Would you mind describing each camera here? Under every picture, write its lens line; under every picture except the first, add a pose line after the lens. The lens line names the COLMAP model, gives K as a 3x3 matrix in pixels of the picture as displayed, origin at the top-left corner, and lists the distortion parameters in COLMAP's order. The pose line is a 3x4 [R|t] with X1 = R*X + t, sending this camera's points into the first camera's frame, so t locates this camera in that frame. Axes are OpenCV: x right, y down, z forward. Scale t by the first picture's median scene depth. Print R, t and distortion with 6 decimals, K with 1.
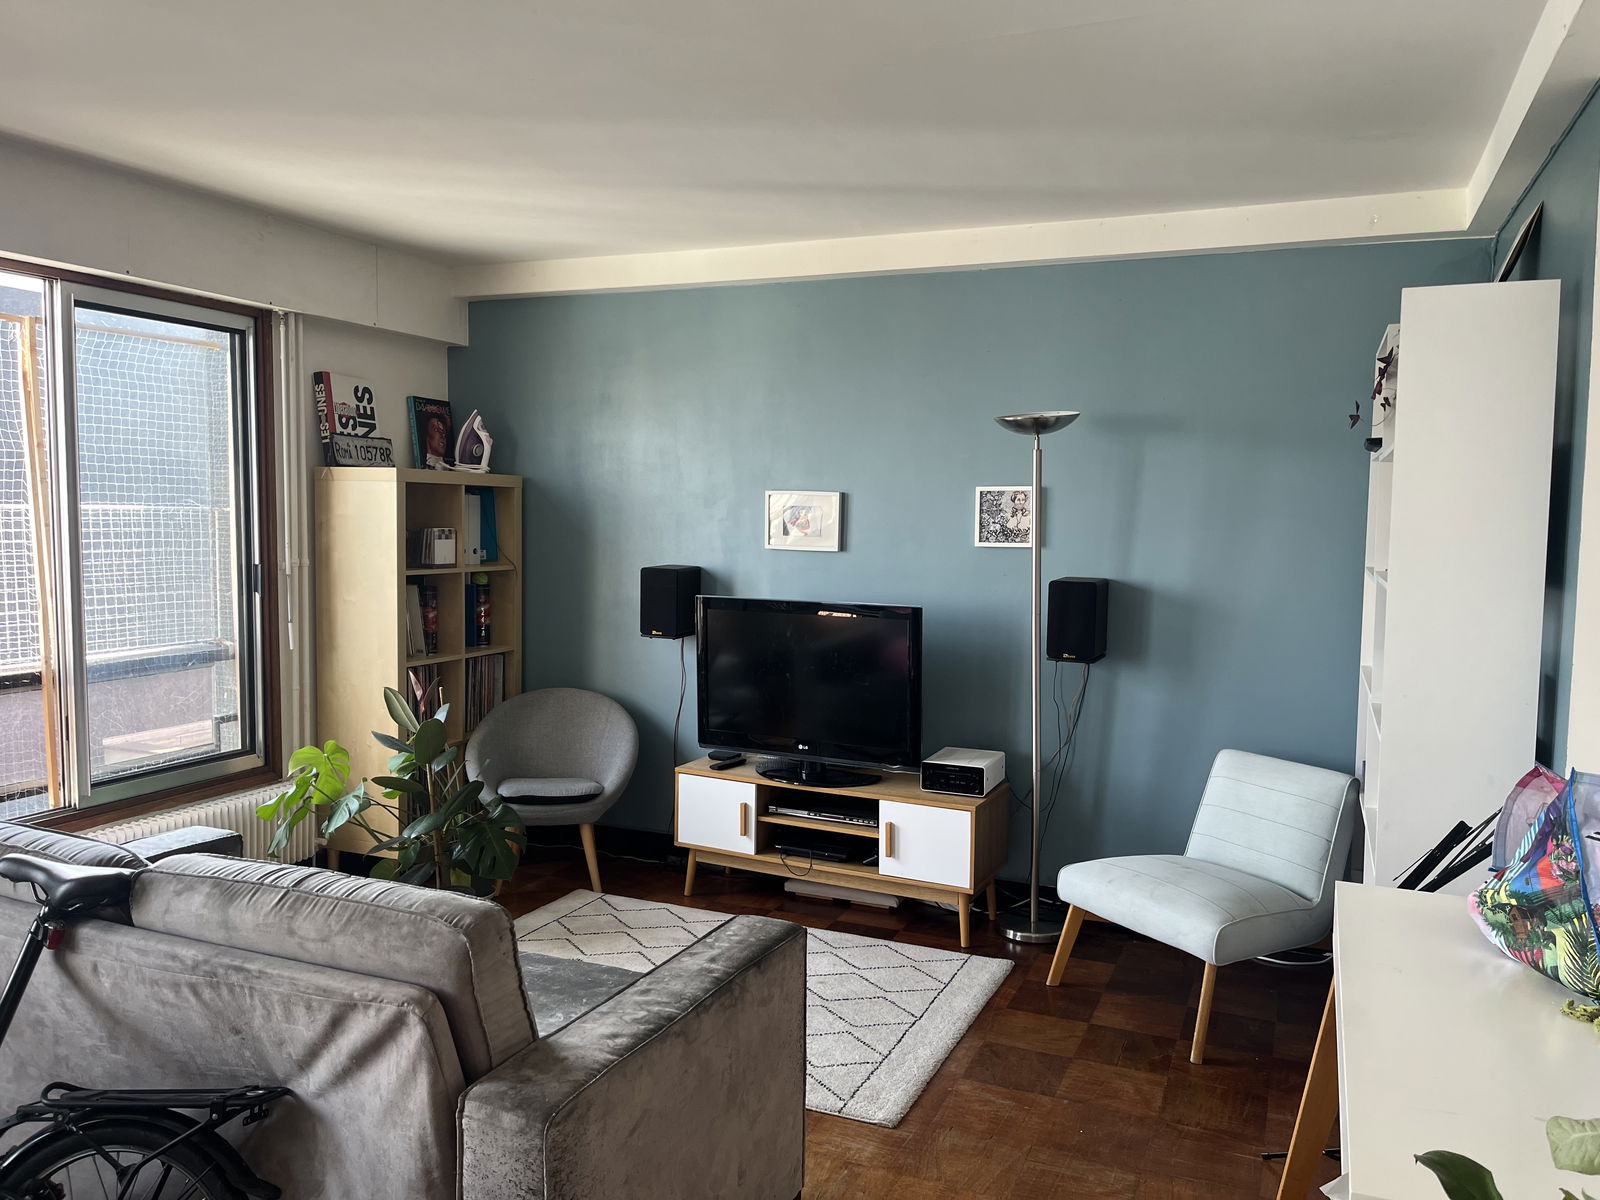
lens RADIAL K [[1210.1, 0, 800.0], [0, 1210.1, 600.0], [0, 0, 1]] dist [0.071913, -0.111763]
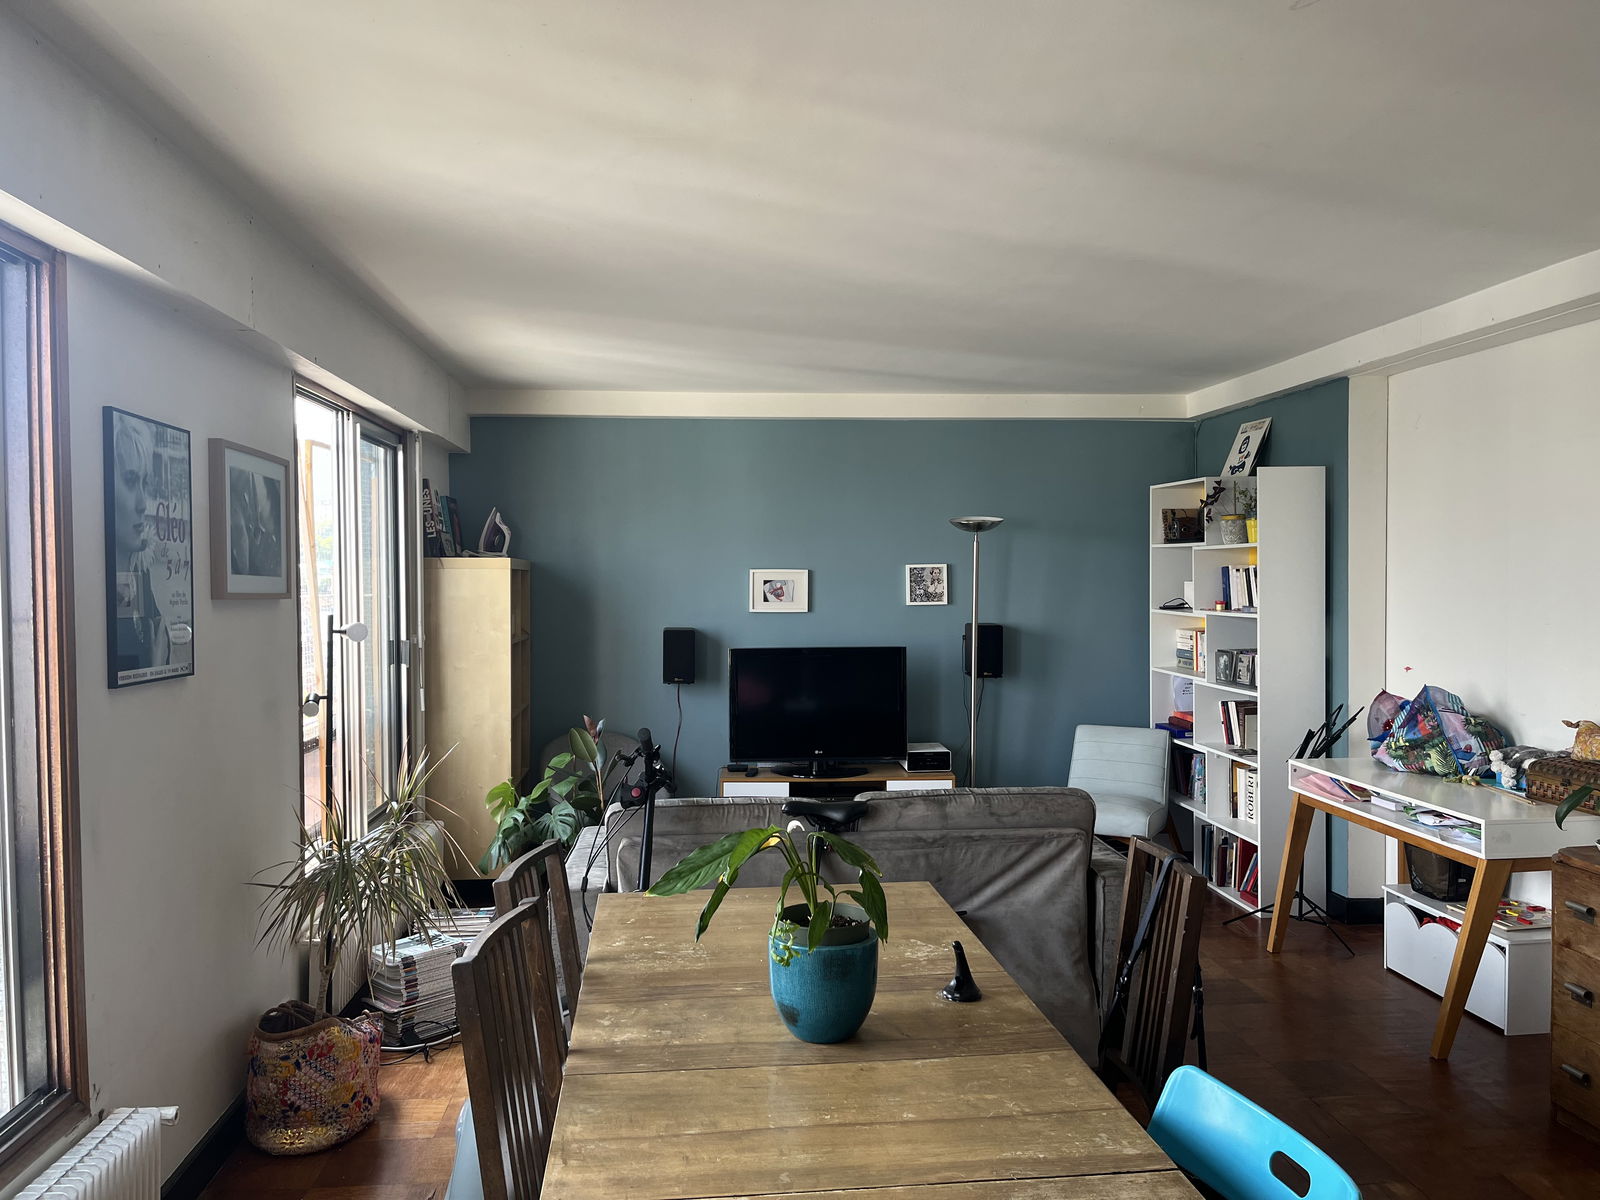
lens RADIAL K [[1210.1, 0, 800.0], [0, 1210.1, 600.0], [0, 0, 1]] dist [0.071913, -0.111763]
pose [[0.879558, -0.030771, 0.474796, -0.677041], [0.055480, 0.997732, -0.038114, -0.001931], [-0.472547, 0.059865, 0.879270, -0.231997]]
